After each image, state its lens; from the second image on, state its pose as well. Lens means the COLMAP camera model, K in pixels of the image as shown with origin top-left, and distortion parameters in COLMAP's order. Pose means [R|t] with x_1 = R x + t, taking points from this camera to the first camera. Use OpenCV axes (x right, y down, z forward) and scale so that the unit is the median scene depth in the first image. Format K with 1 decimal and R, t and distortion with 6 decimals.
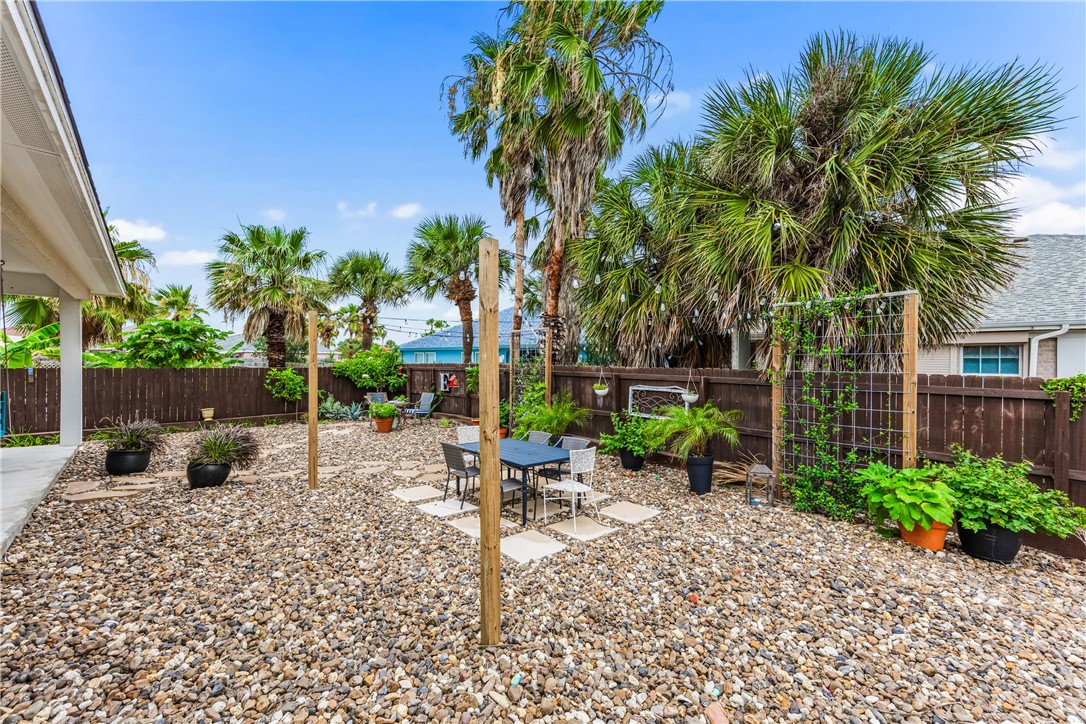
lens RADIAL K [[446.8, 0, 522.7], [0, 446.8, 366.2], [0, 0, 1]] dist [0.019895, 0.000533]
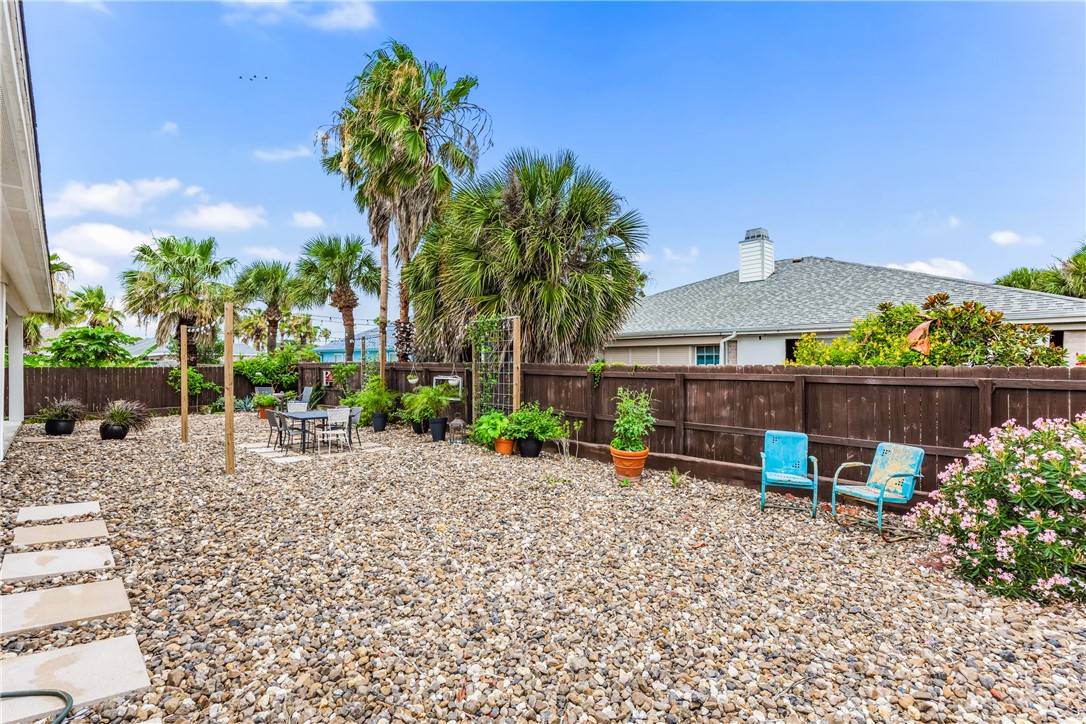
lens RADIAL K [[552.8, 0, 546.8], [0, 552.8, 368.0], [0, 0, 1]] dist [0.002681, 0.002294]
pose [[0.999453, -0.006760, 0.032381, 0.337113], [0.006903, 0.999967, -0.004313, 0.017490], [-0.032350, 0.004534, 0.999466, -0.439504]]
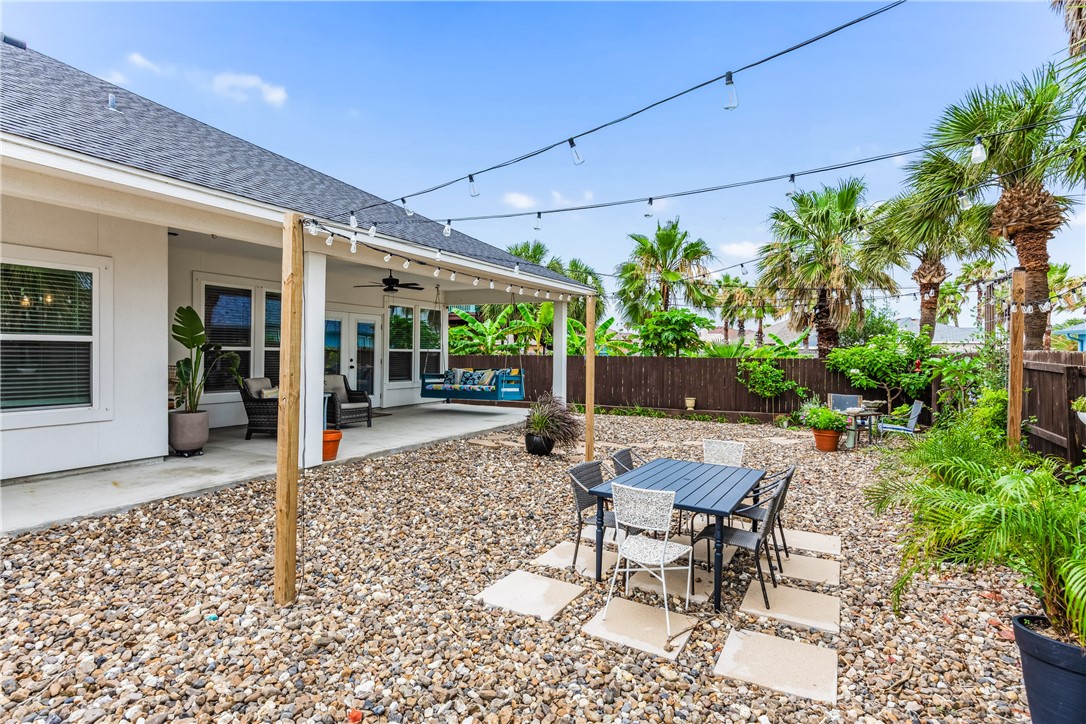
lens RADIAL K [[555.7, 0, 545.7], [0, 555.7, 359.5], [0, 0, 1]] dist [0.001078, 0.000351]
pose [[0.332799, 0.009976, -0.942945, 0.296386], [-0.016939, 0.999846, 0.004600, 0.007425], [0.942845, 0.014442, 0.332917, 0.250041]]
